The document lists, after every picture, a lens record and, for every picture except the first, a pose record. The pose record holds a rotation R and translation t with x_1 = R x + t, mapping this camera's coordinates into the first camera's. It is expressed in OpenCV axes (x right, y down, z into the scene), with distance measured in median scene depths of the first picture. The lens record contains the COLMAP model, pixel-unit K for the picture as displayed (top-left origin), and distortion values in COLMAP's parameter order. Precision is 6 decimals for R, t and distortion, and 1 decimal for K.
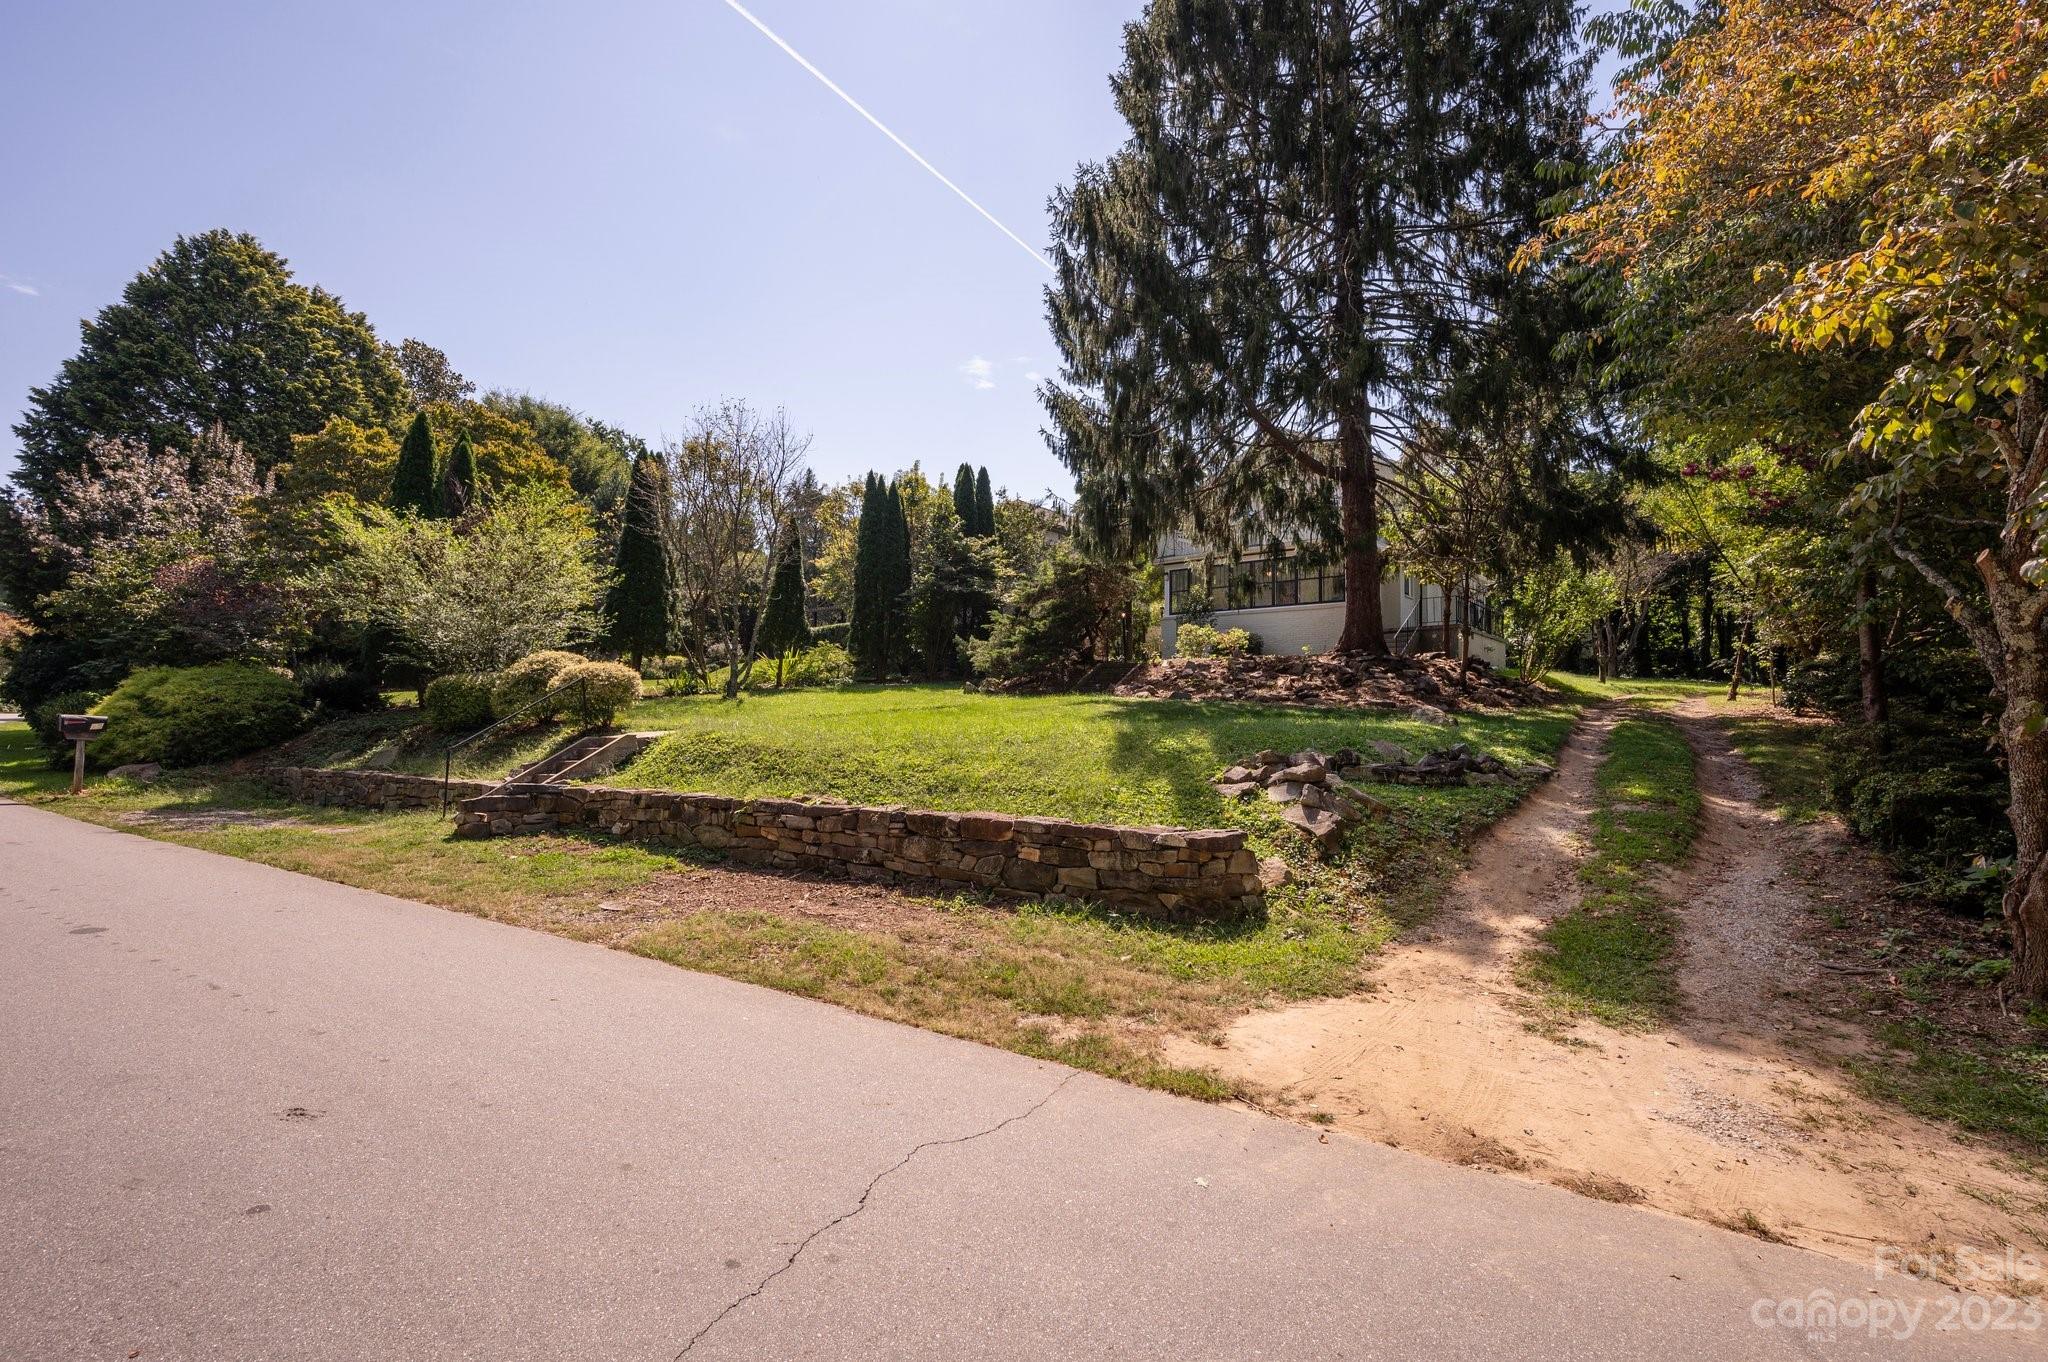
lens RADIAL K [[916.4, 0, 1017.6], [0, 916.4, 682.1], [0, 0, 1]] dist [-0.002650, 0.001144]
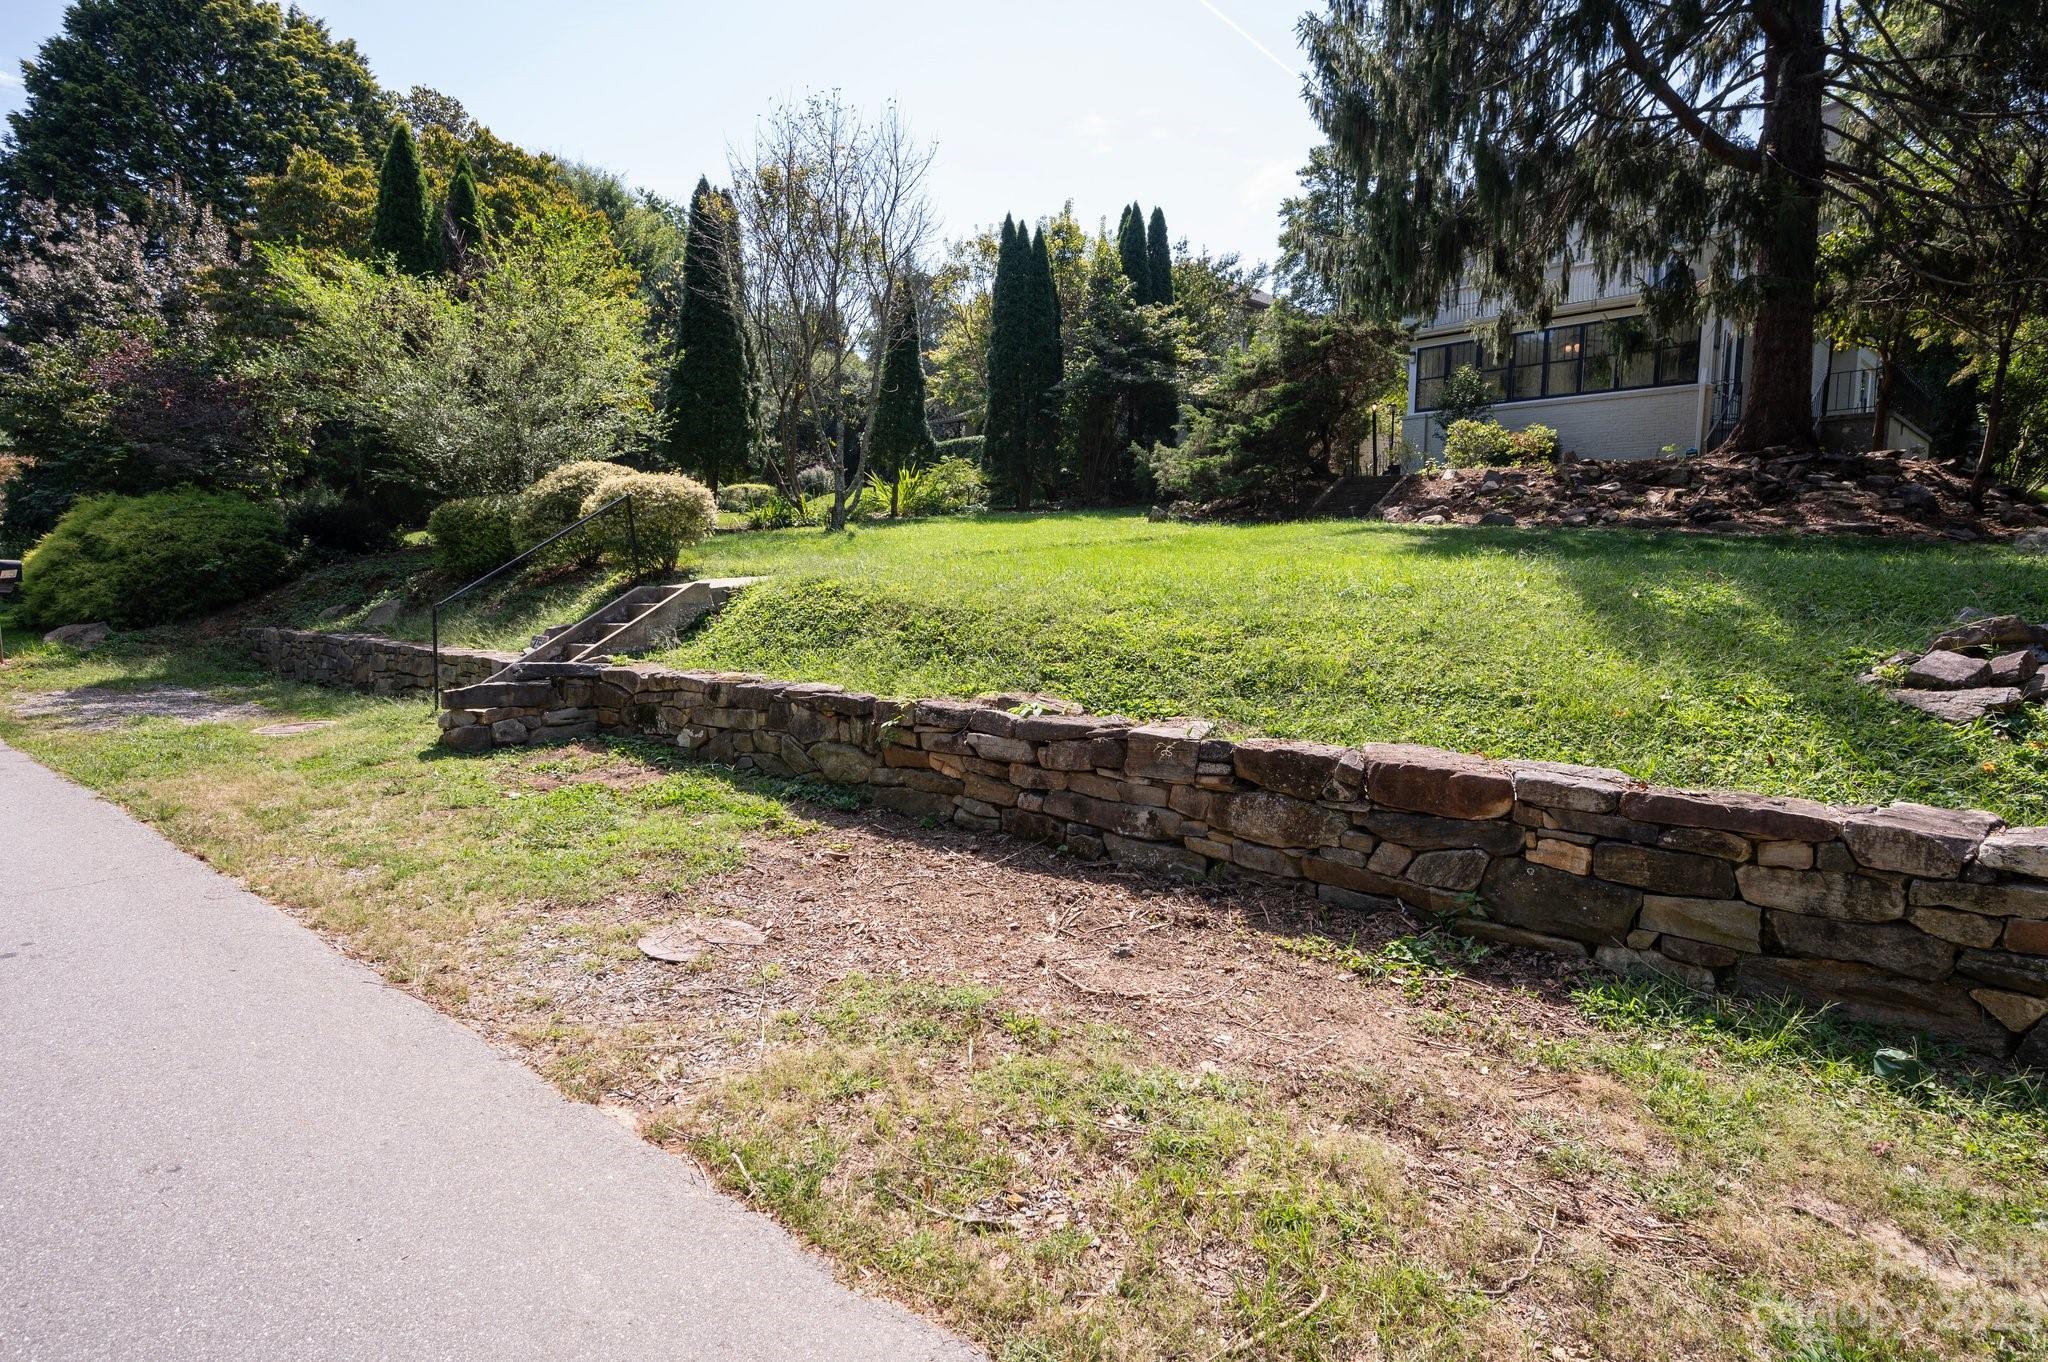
lens RADIAL K [[1037.9, 0, 1018.1], [0, 1037.9, 690.8], [0, 0, 1]] dist [-0.002830, 0.000107]
pose [[0.992978, 0.009209, -0.117942, -0.075320], [0.010330, 0.986408, 0.163989, 0.009687], [0.117849, -0.164056, 0.979386, 0.196196]]
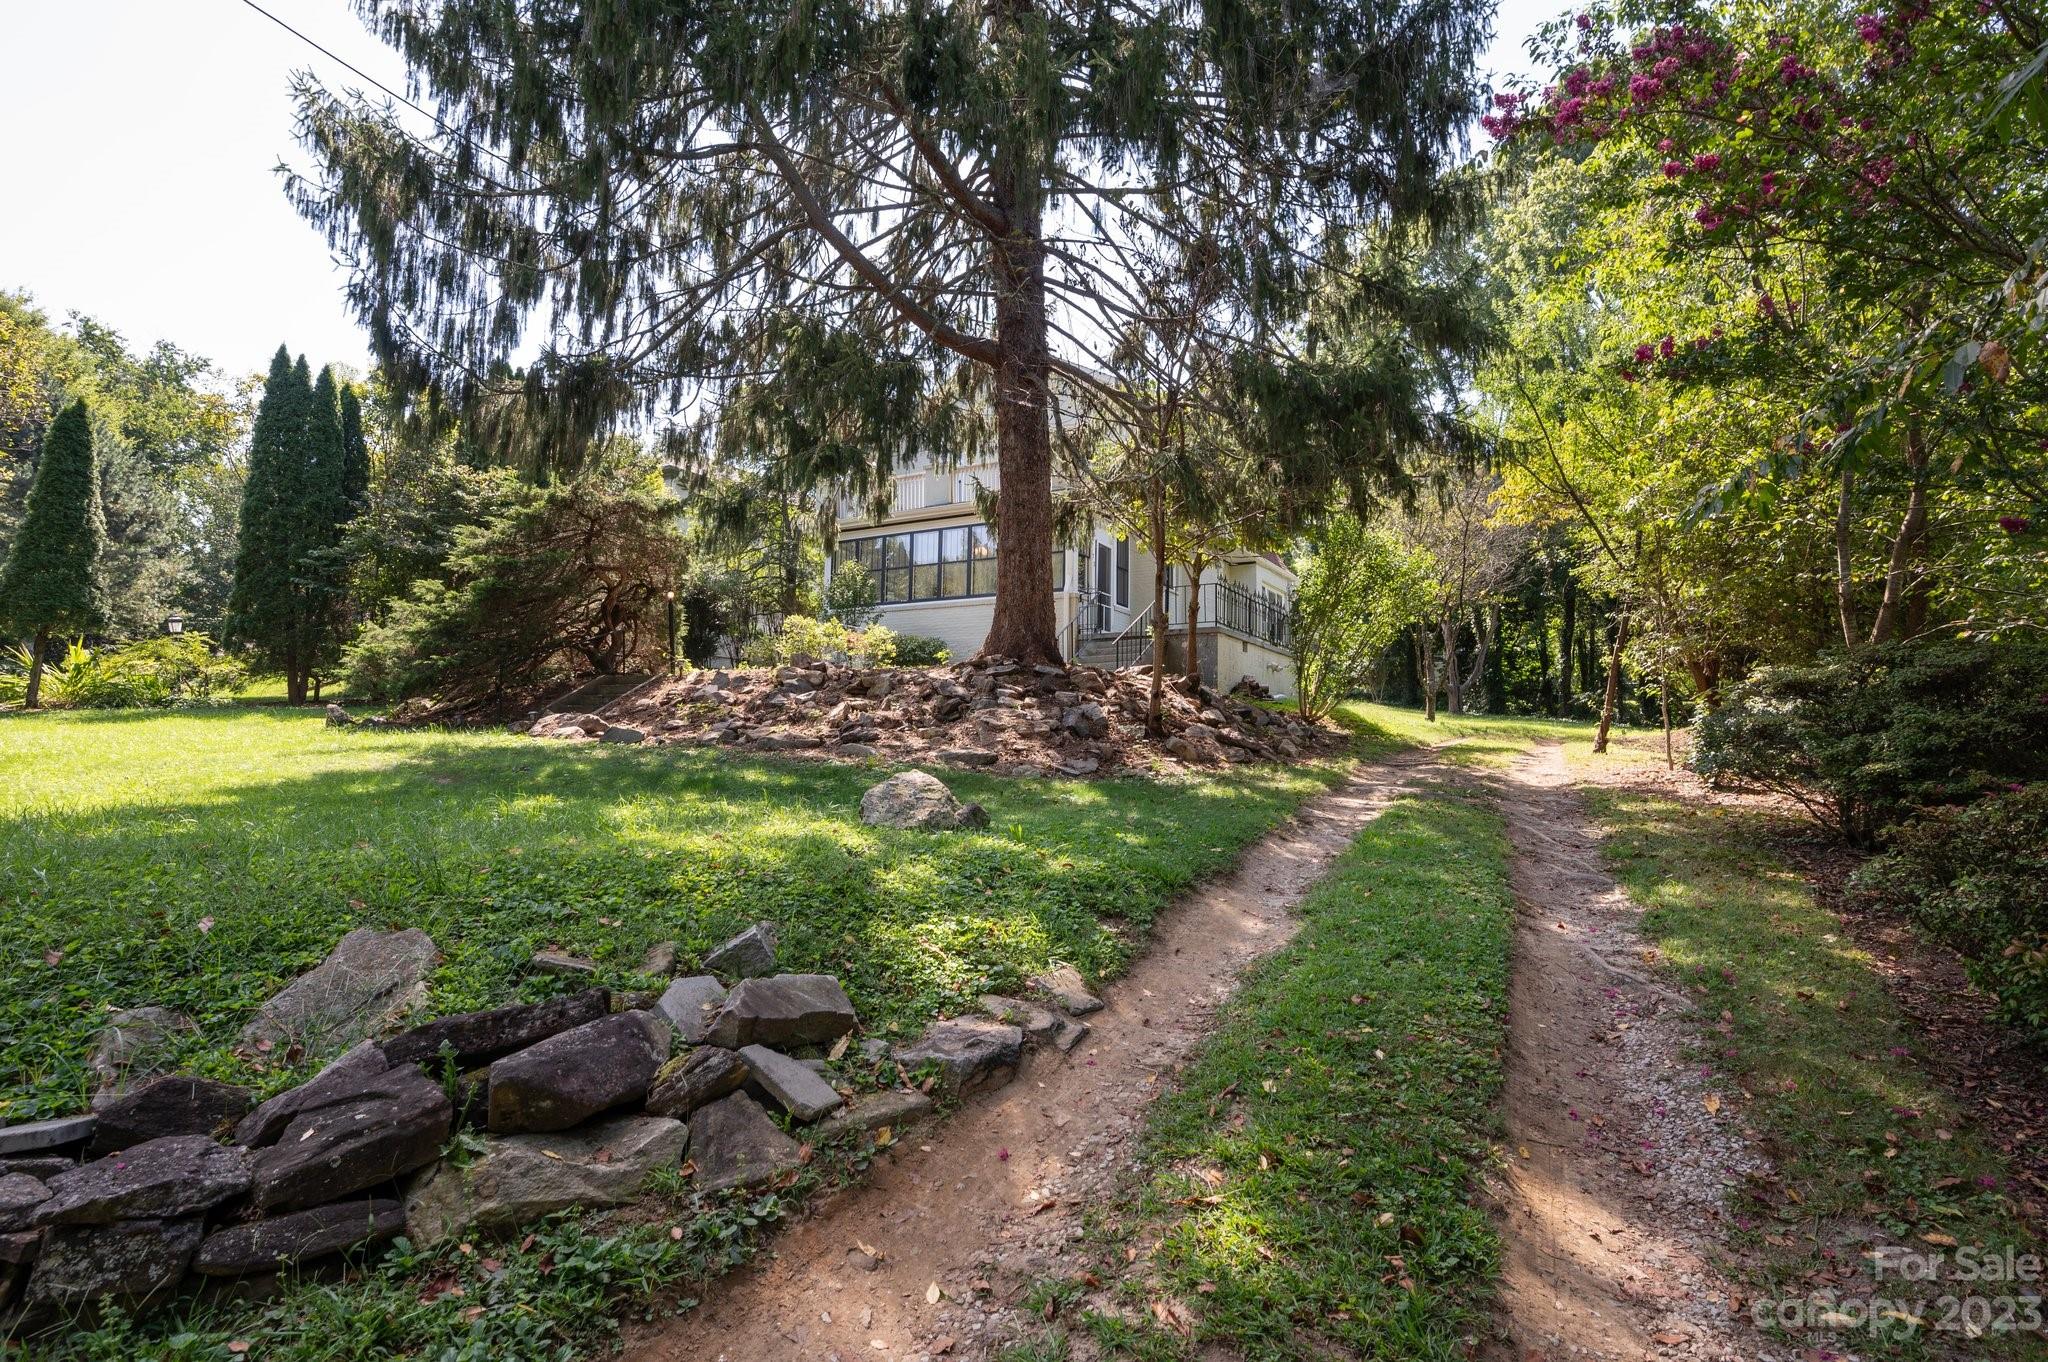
lens RADIAL K [[1037.9, 0, 1022.3], [0, 1037.9, 694.3], [0, 0, 1]] dist [-0.002830, 0.000107]
pose [[0.987144, 0.016973, 0.158930, 0.294588], [-0.014261, 0.999733, -0.018188, -0.000559], [-0.159196, 0.015687, 0.987122, 0.383919]]
